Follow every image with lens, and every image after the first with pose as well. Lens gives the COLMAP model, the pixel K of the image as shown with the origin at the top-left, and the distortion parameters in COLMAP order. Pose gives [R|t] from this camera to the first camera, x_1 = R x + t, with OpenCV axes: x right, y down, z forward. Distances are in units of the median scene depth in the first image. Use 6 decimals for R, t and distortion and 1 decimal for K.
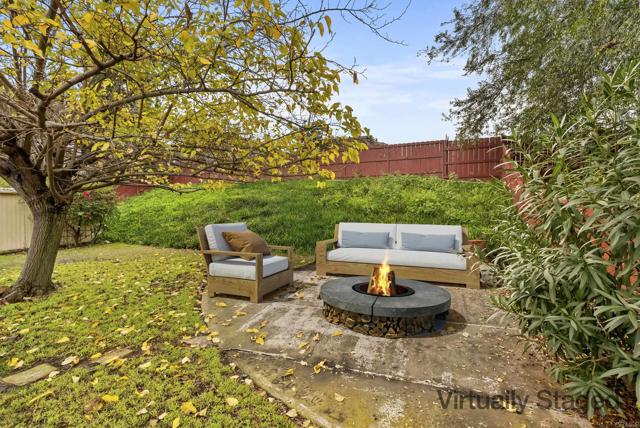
lens RADIAL K [[291.7, 0, 320.1], [0, 291.7, 213.0], [0, 0, 1]] dist [-0.002490, 0.000120]
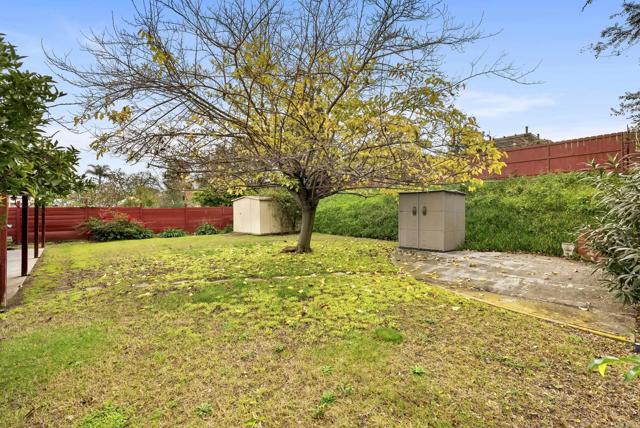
lens RADIAL K [[291.7, 0, 323.6], [0, 291.7, 213.3], [0, 0, 1]] dist [-0.002490, 0.000120]
pose [[0.891553, 0.000033, -0.452917, 0.001665], [-0.001334, 0.999996, -0.002552, 0.011952], [0.452915, 0.002879, 0.891549, -0.298739]]
